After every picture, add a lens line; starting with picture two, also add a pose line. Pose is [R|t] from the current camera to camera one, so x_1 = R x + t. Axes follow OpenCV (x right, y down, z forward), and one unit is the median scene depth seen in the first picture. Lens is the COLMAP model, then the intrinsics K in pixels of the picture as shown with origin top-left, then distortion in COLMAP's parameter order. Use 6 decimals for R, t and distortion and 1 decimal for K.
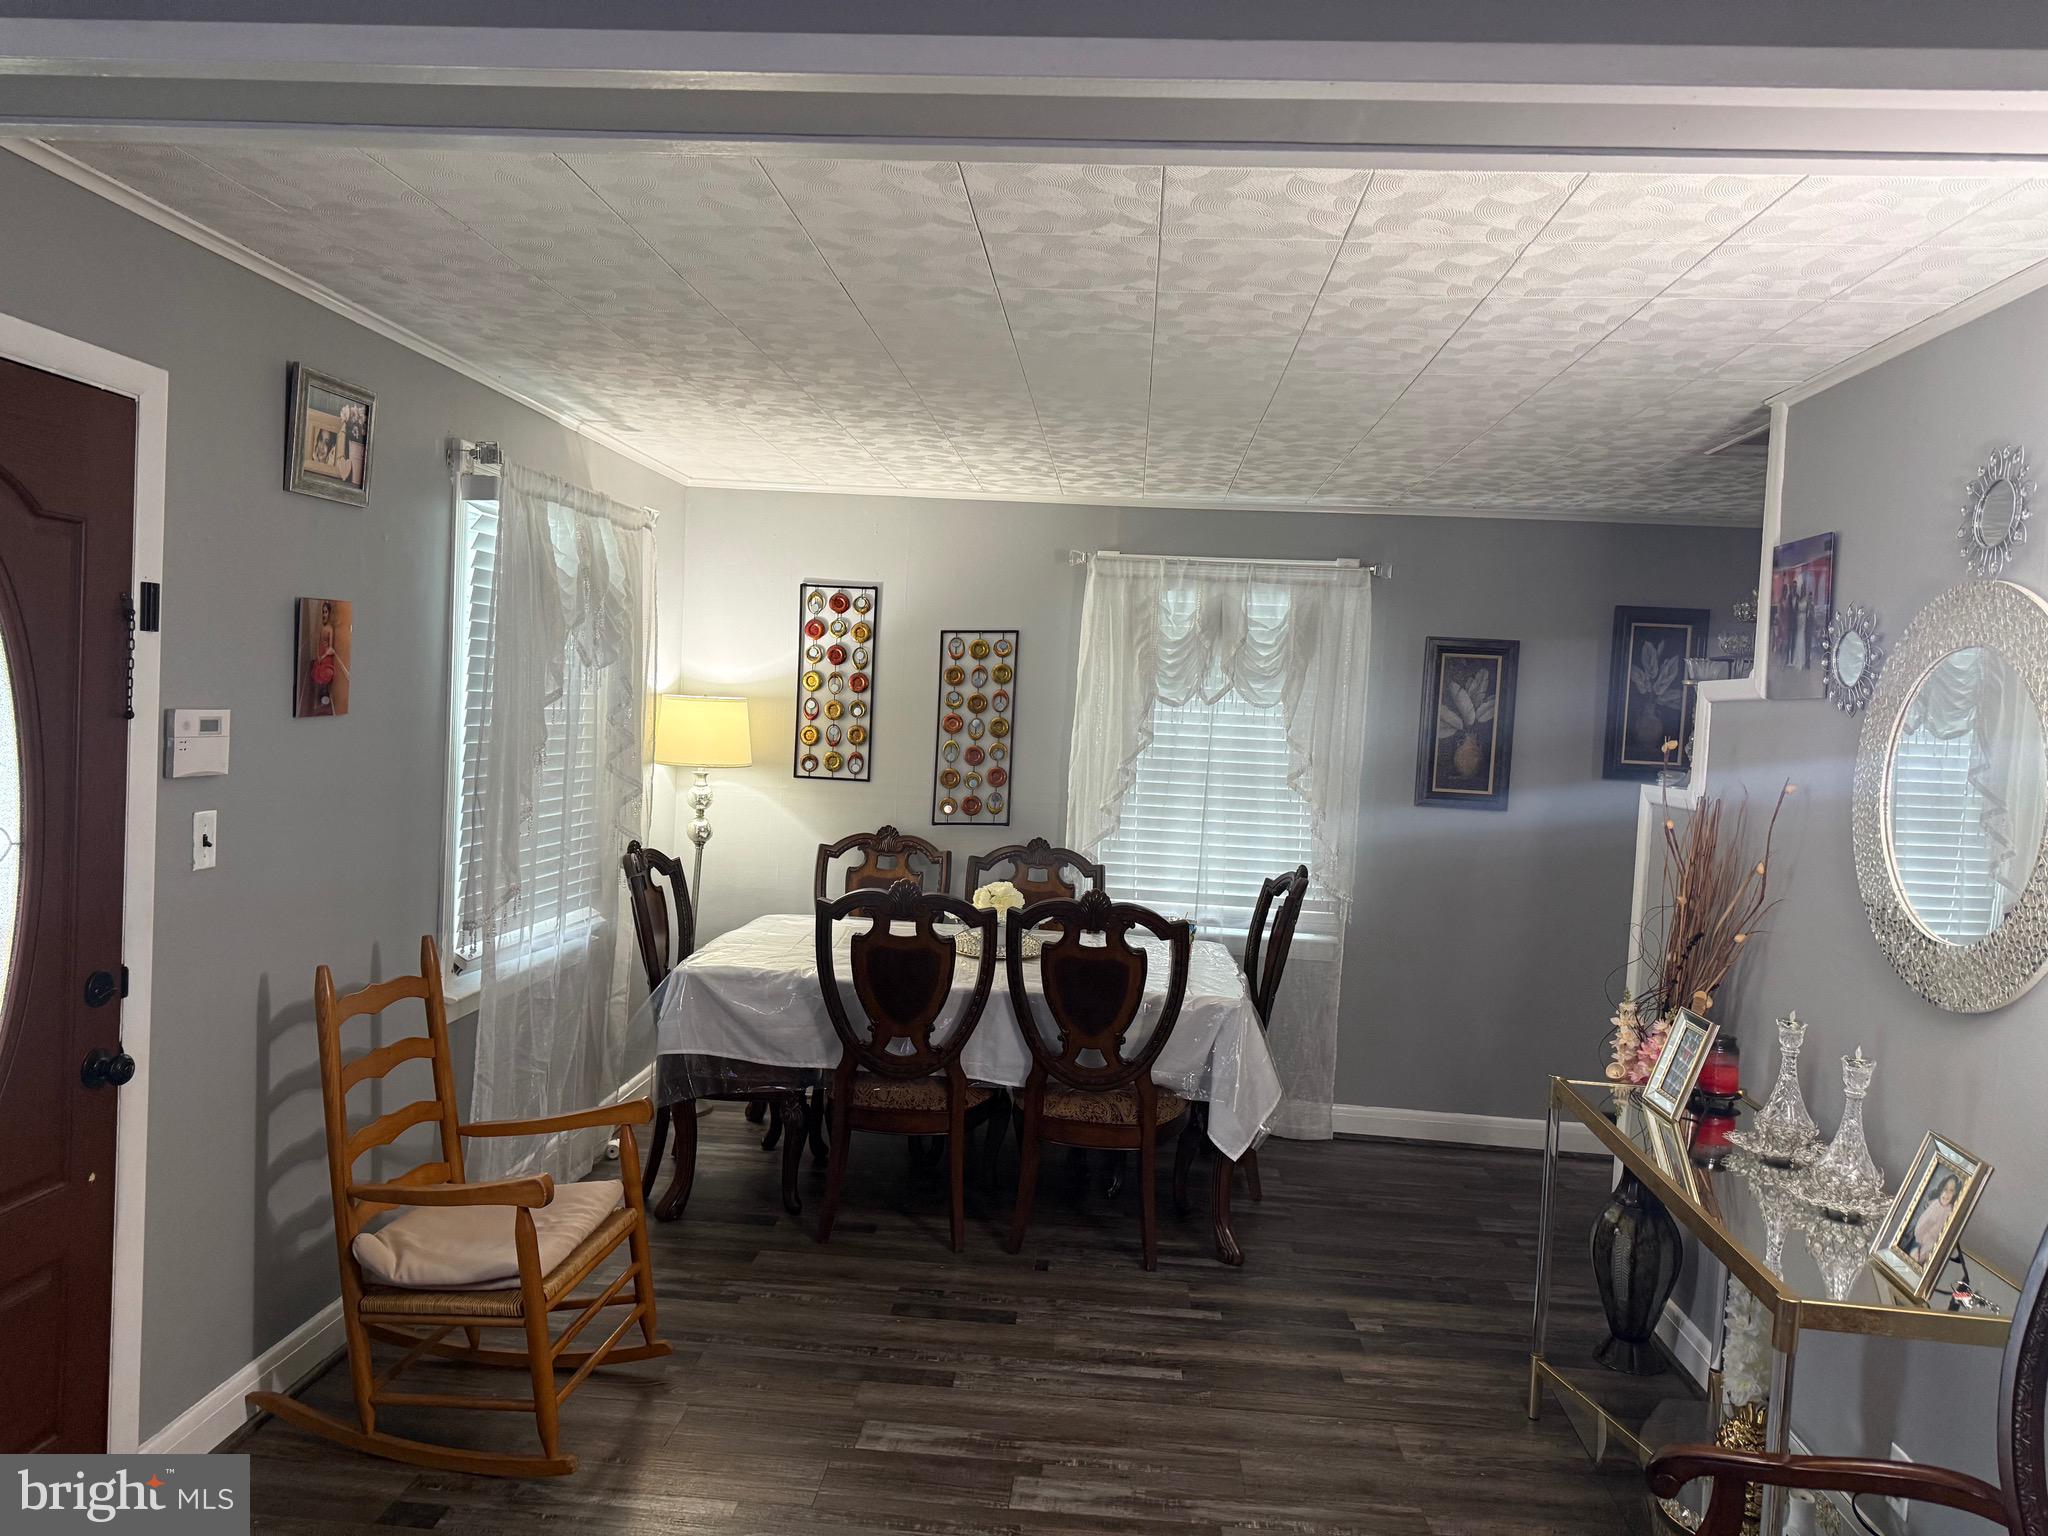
lens RADIAL K [[1436.1, 0, 1028.0], [0, 1436.1, 774.5], [0, 0, 1]] dist [0.172184, -0.314483]
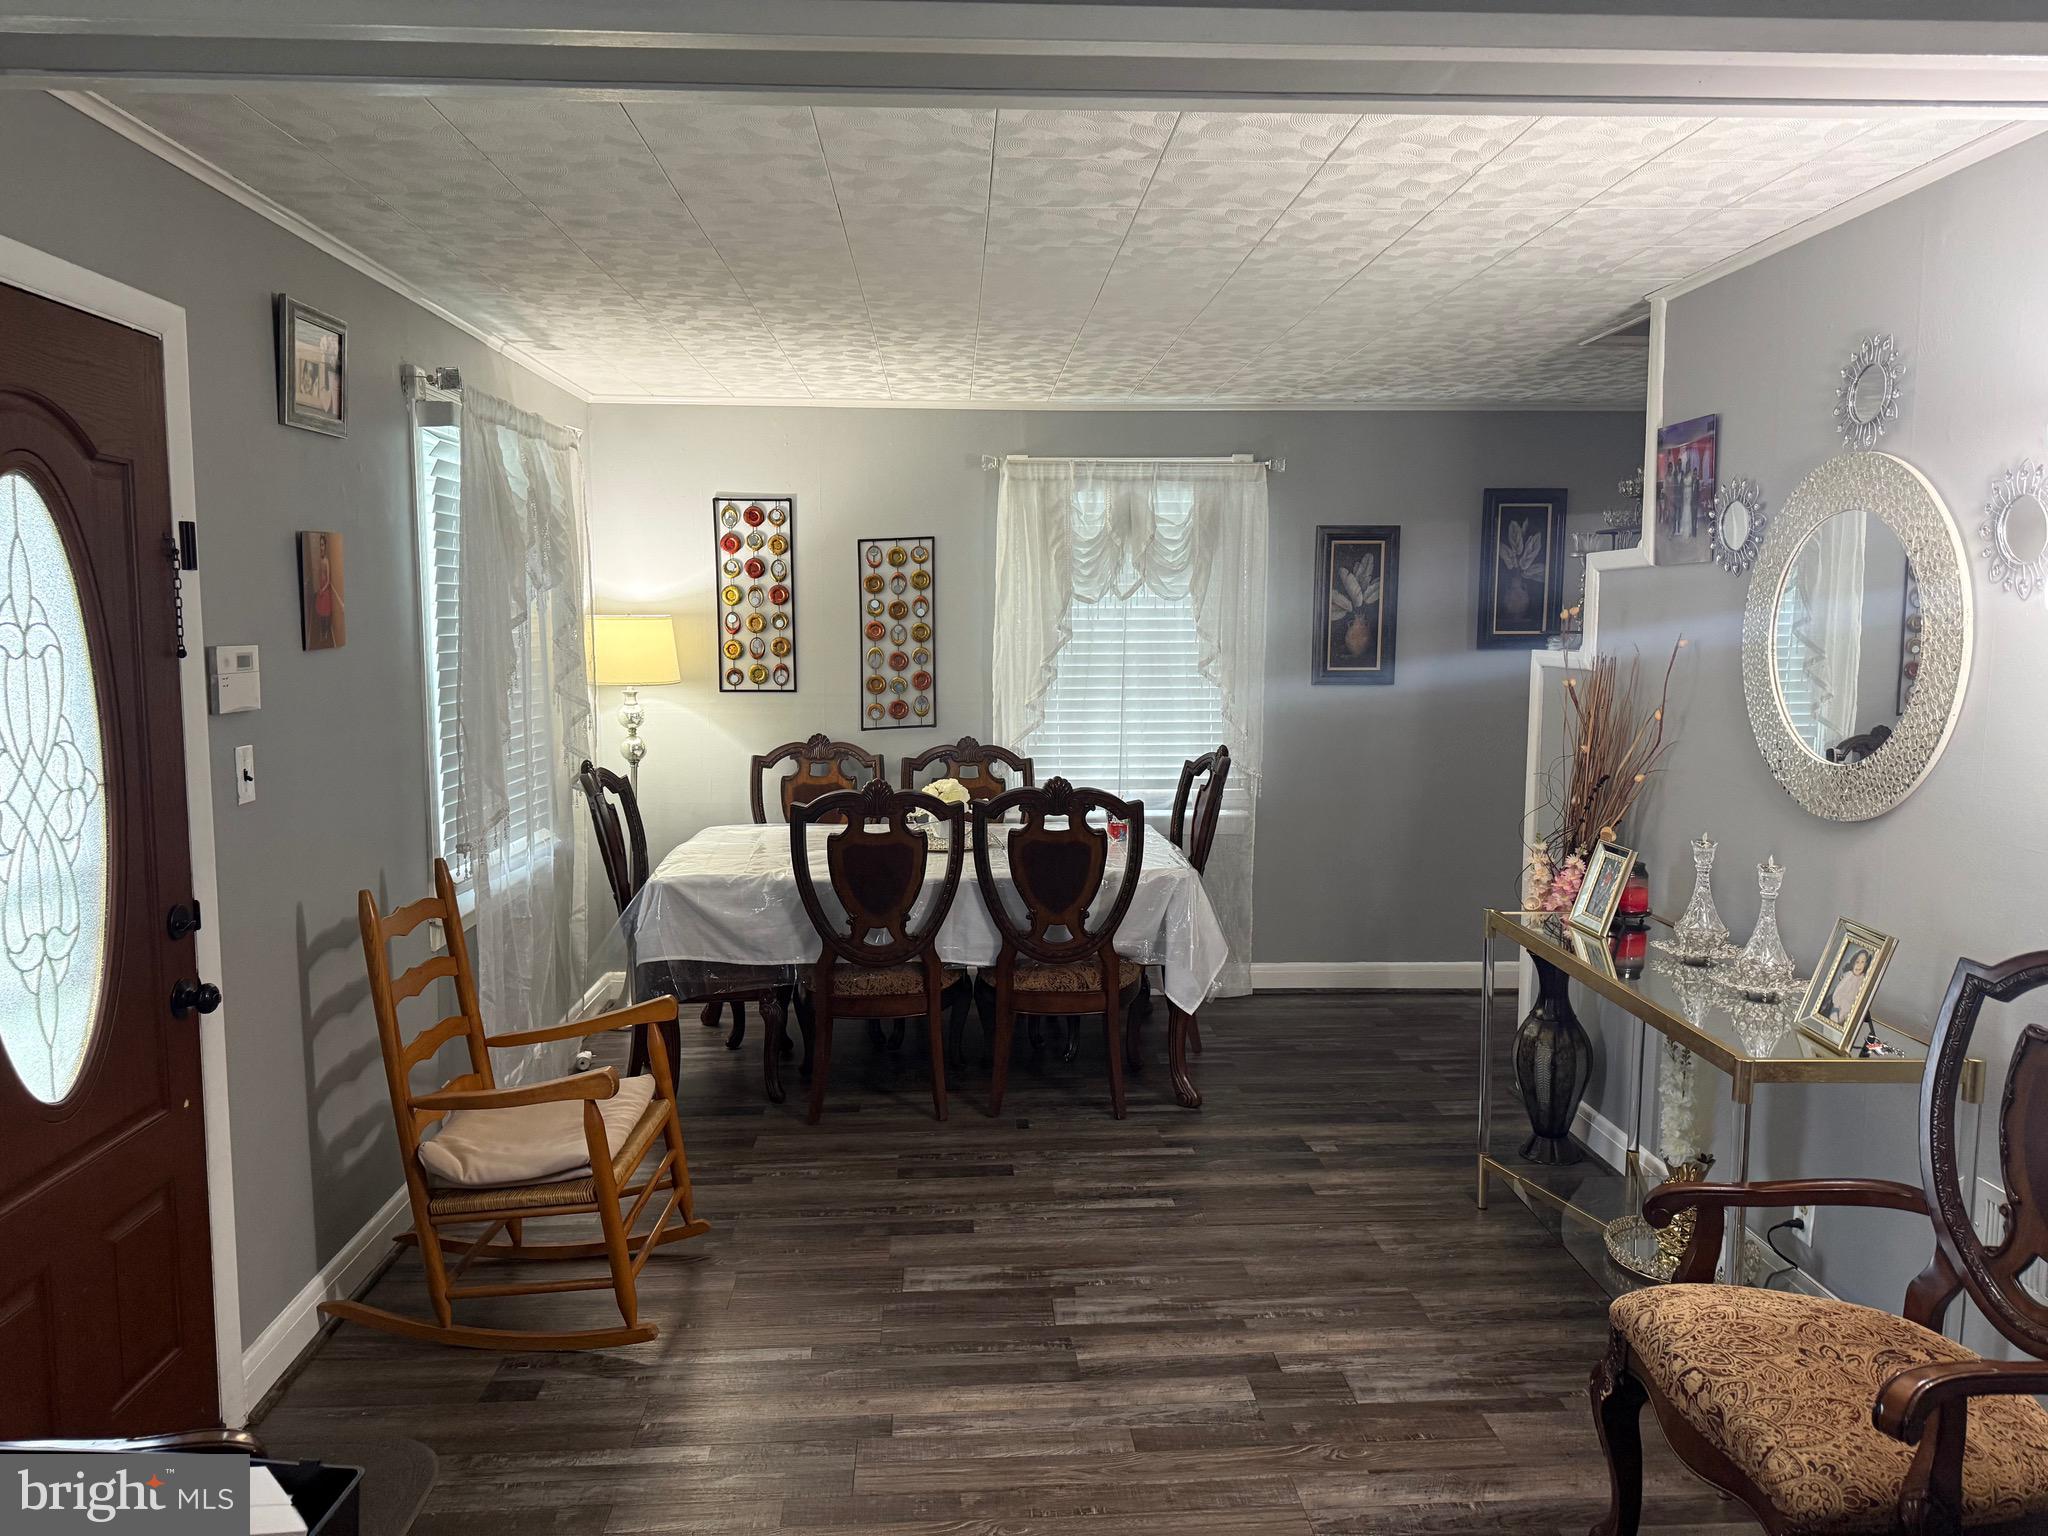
lens RADIAL K [[1436.1, 0, 1028.0], [0, 1436.1, 774.5], [0, 0, 1]] dist [0.172184, -0.314483]
pose [[0.990323, -0.064253, 0.123012, -0.103598], [0.056166, 0.996095, 0.068119, 0.003725], [-0.126908, -0.060550, 0.990065, -0.053447]]
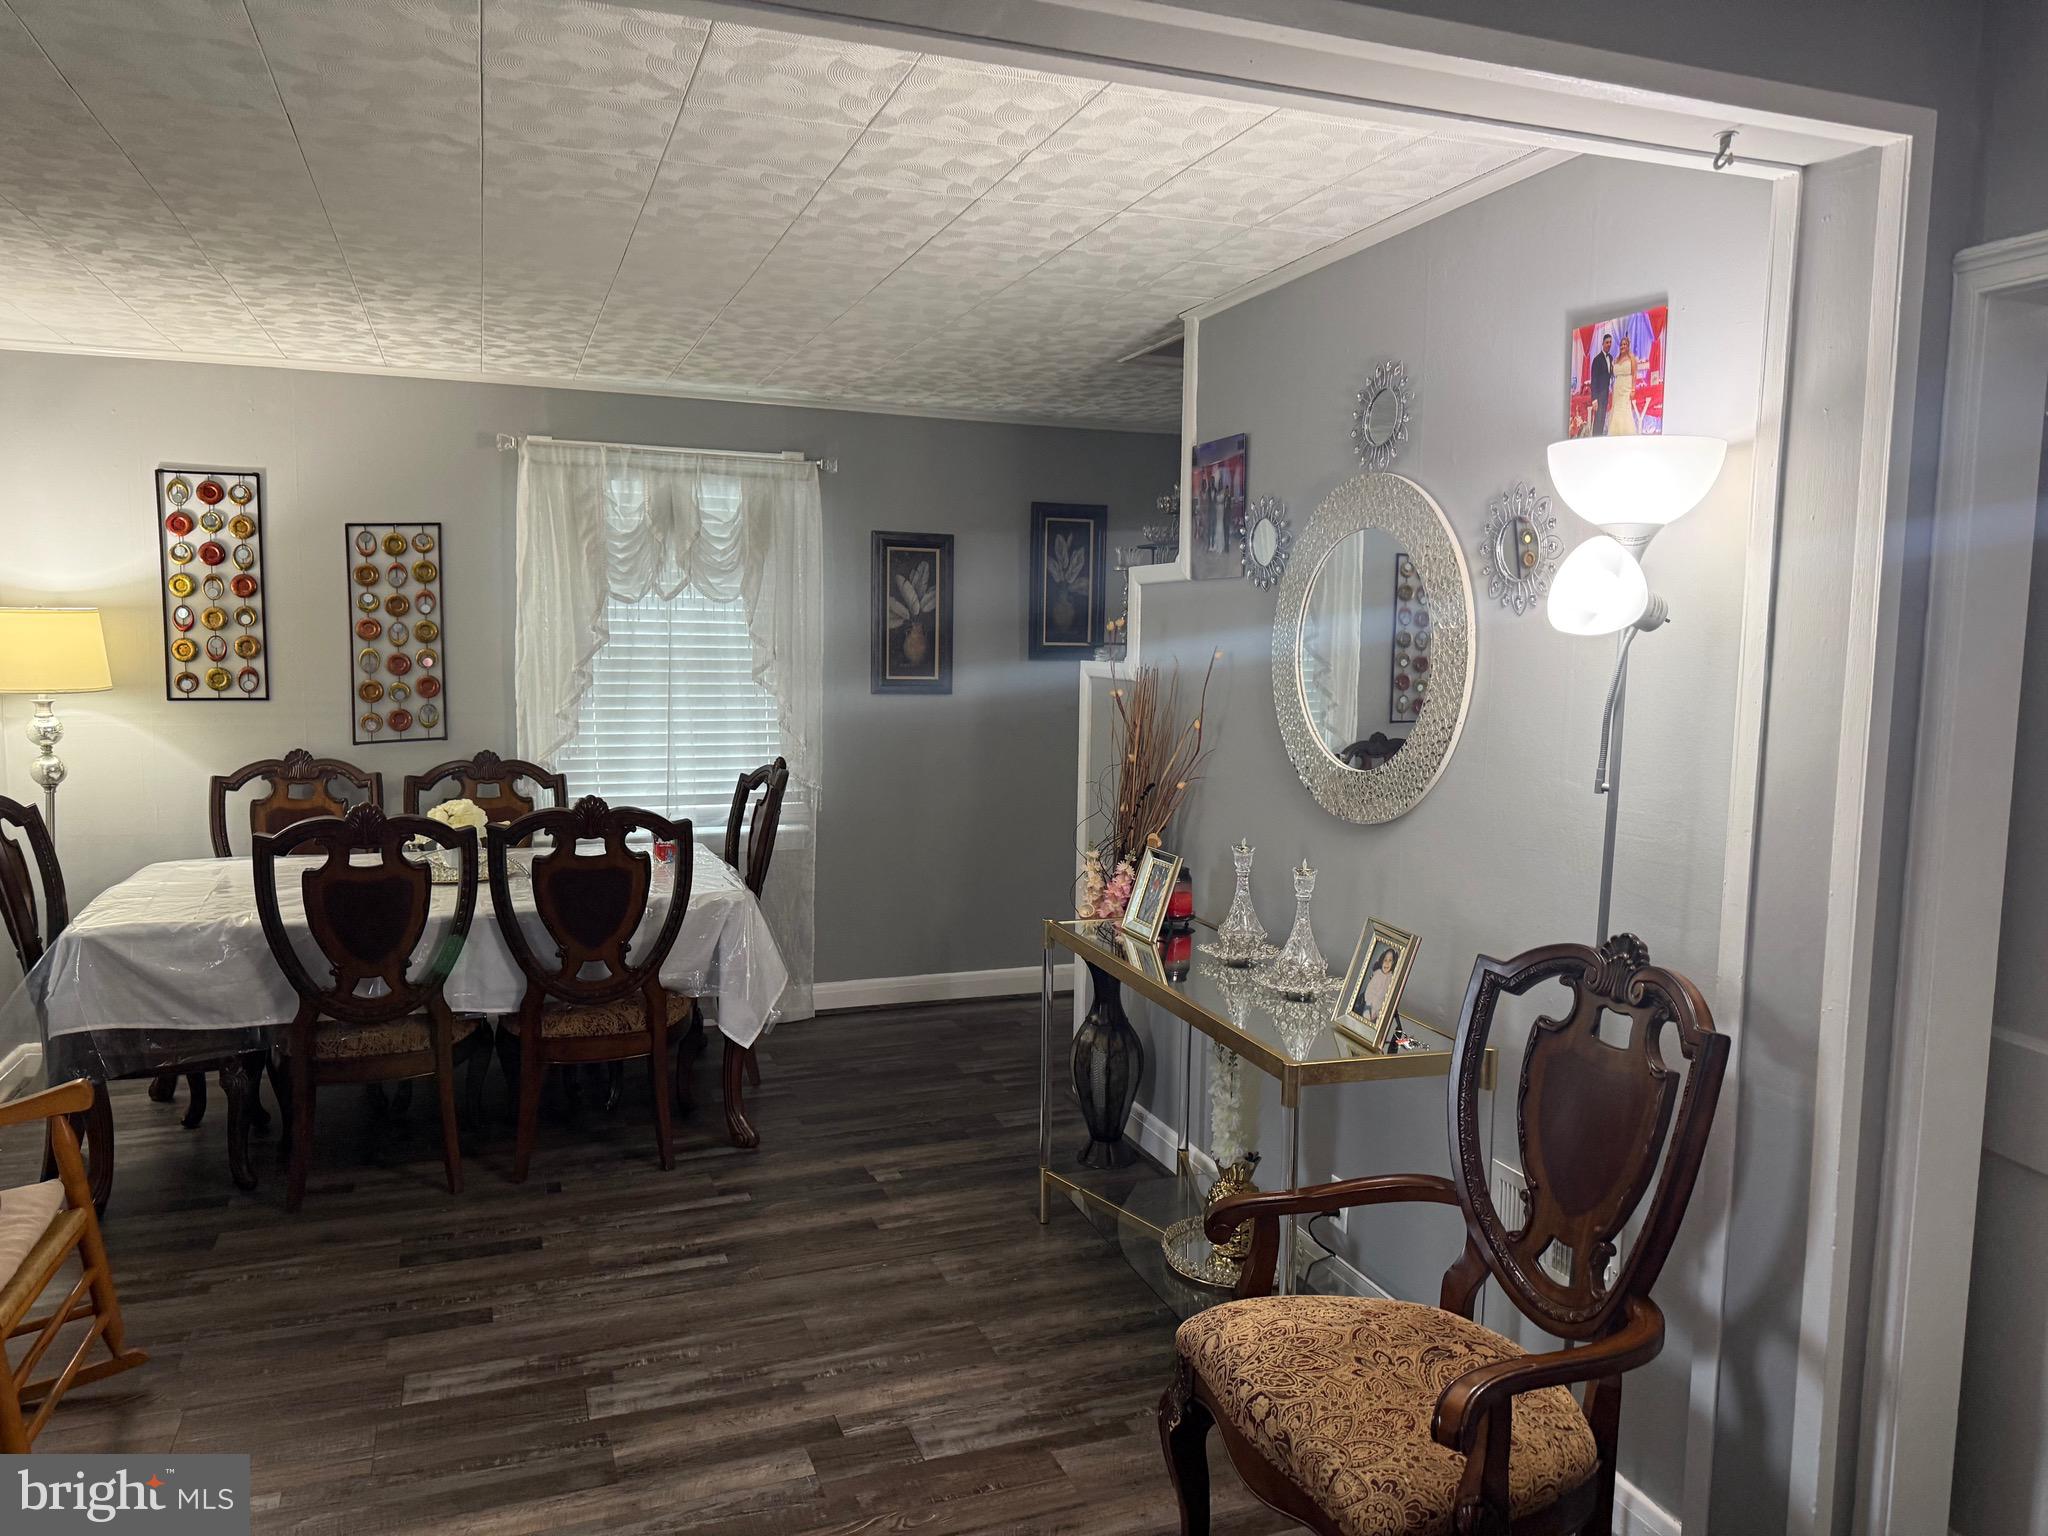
lens RADIAL K [[1436.1, 0, 1028.0], [0, 1436.1, 774.5], [0, 0, 1]] dist [0.172184, -0.314483]
pose [[0.908116, -0.079541, 0.411094, -0.083515], [0.051576, 0.995564, 0.078693, 0.004746], [-0.415529, -0.050260, 0.908190, 0.004186]]
